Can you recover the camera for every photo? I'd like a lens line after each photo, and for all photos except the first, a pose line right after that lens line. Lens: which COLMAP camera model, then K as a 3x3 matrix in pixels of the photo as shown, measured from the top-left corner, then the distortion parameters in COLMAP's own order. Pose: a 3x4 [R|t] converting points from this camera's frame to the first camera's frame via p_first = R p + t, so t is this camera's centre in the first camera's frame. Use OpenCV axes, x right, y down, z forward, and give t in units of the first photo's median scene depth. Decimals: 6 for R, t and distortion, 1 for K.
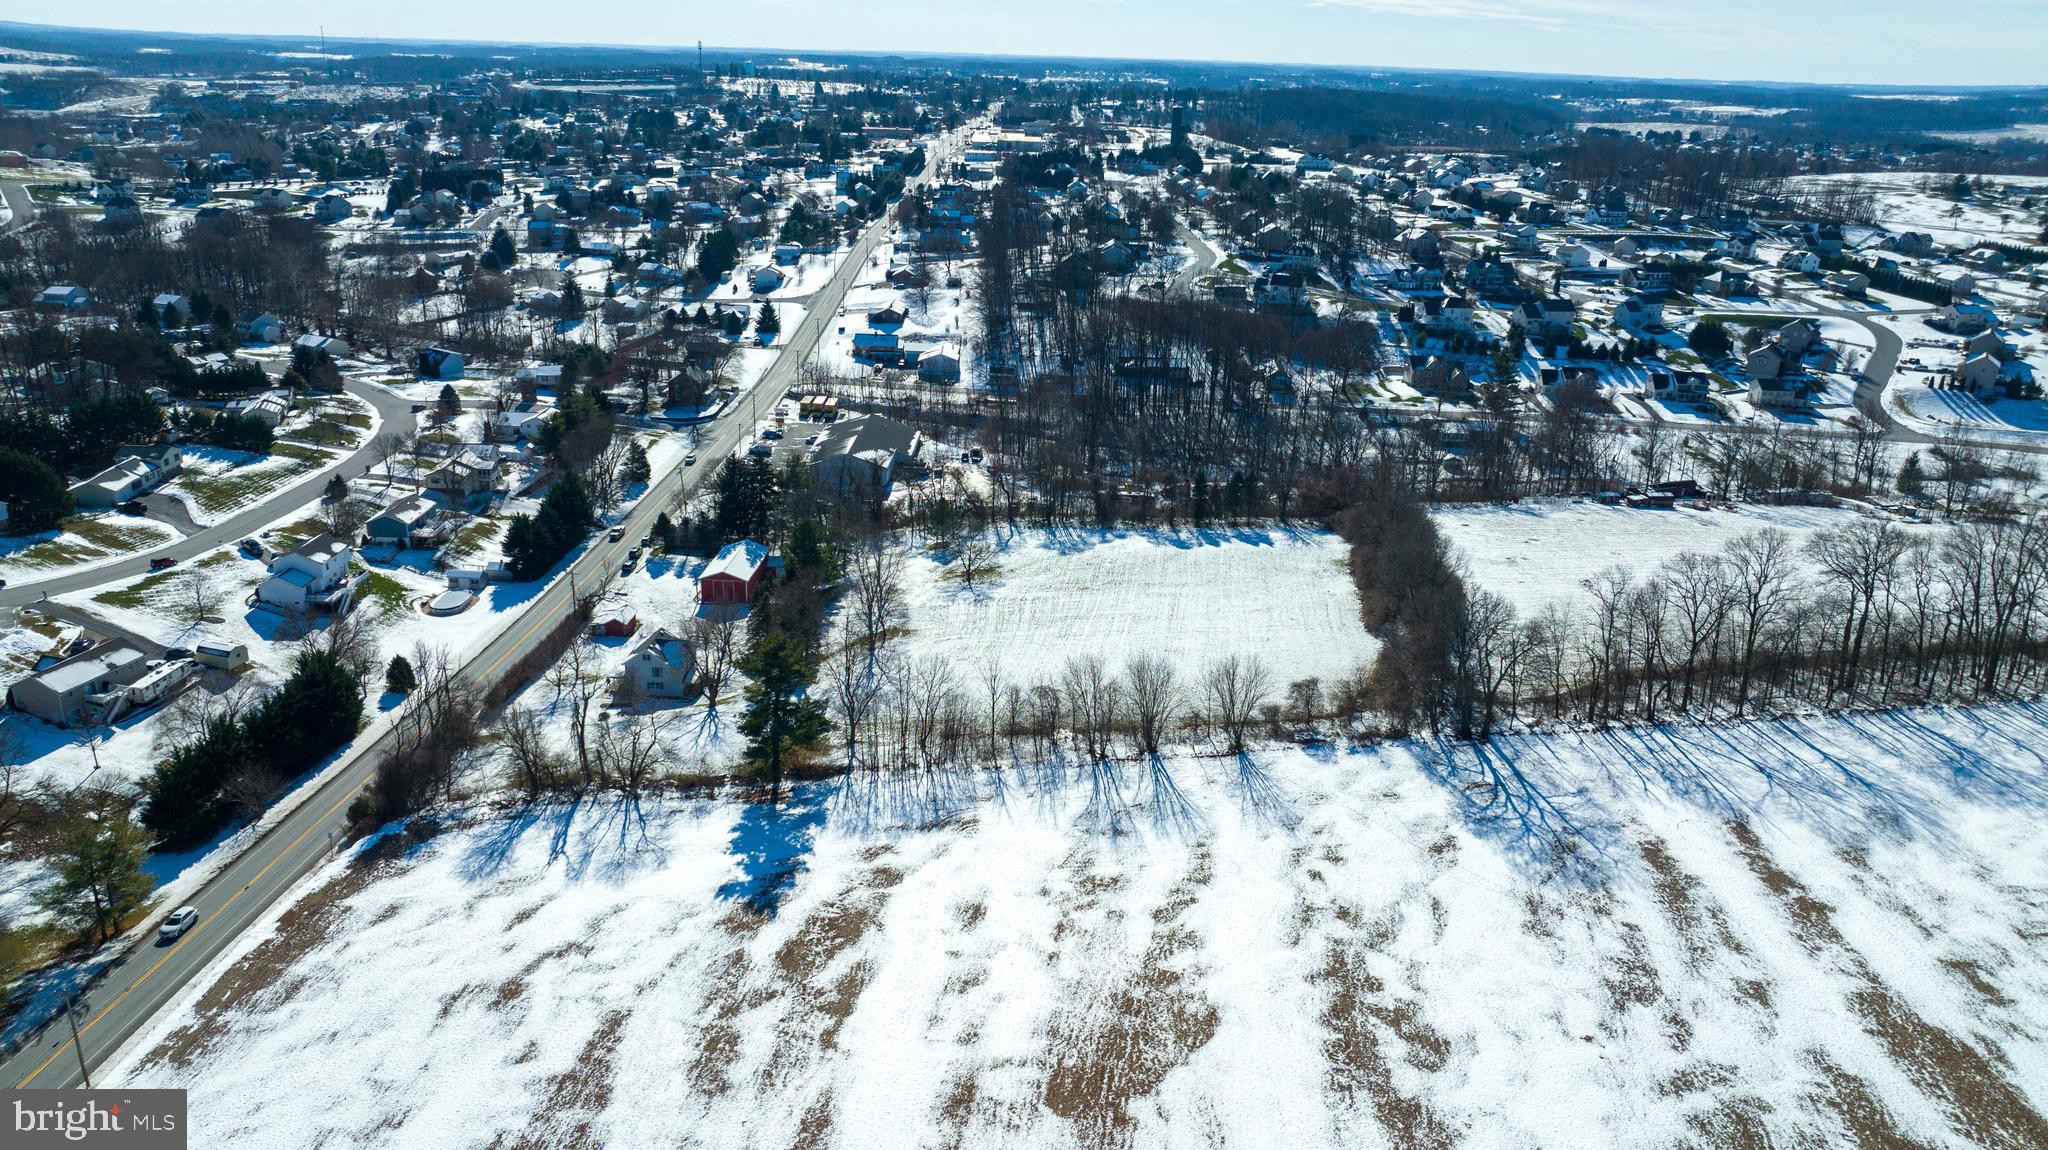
lens RADIAL K [[1431.0, 0, 1023.0], [0, 1431.0, 577.1], [0, 0, 1]] dist [-0.013471, 0.008417]
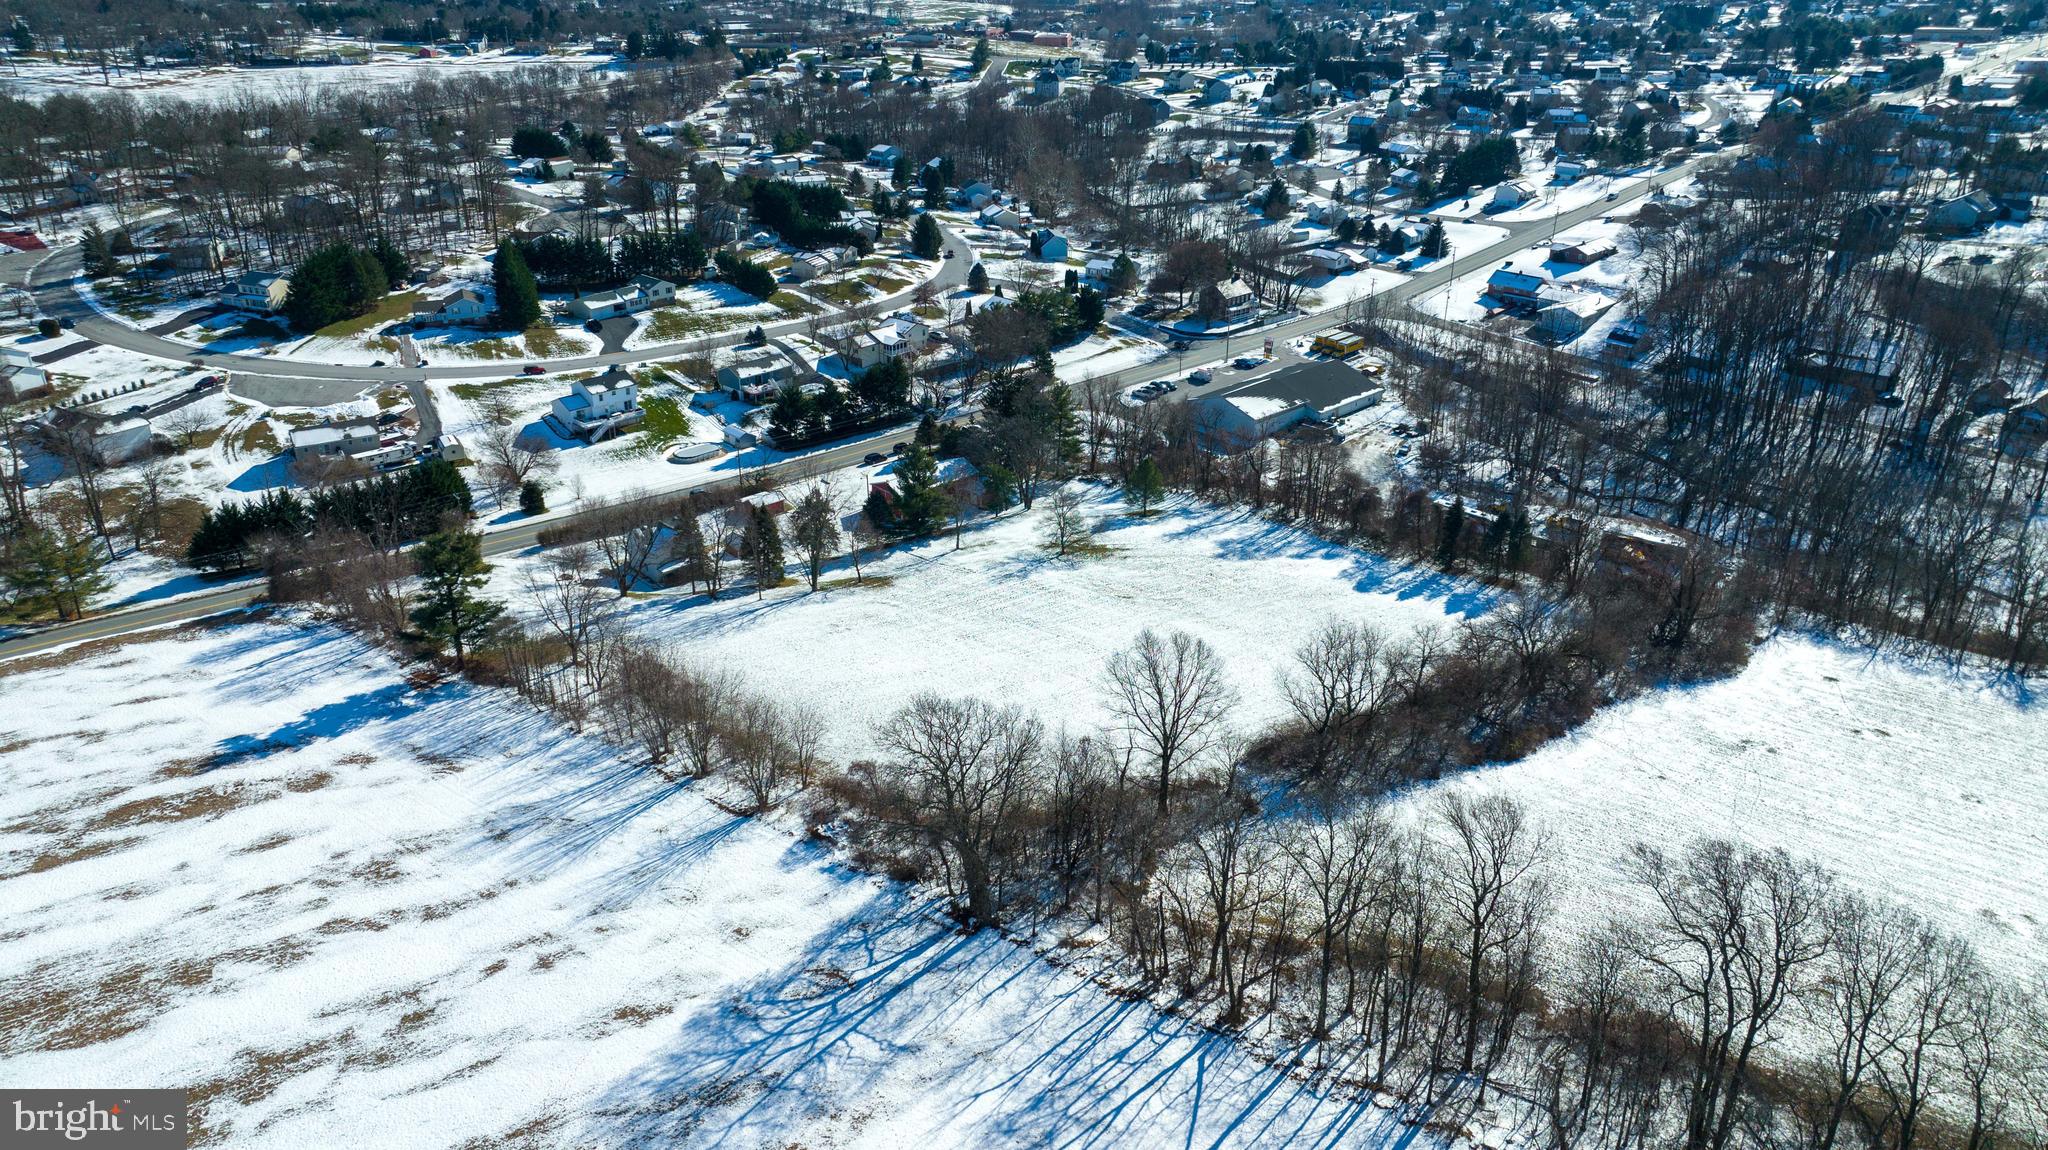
lens RADIAL K [[1431.0, 0, 1022.3], [0, 1431.0, 573.9], [0, 0, 1]] dist [-0.013471, 0.008417]
pose [[0.725044, 0.262902, -0.636549, 0.790596], [-0.220655, 0.964225, 0.146905, -0.171062], [0.652398, 0.033945, 0.757116, 0.522265]]
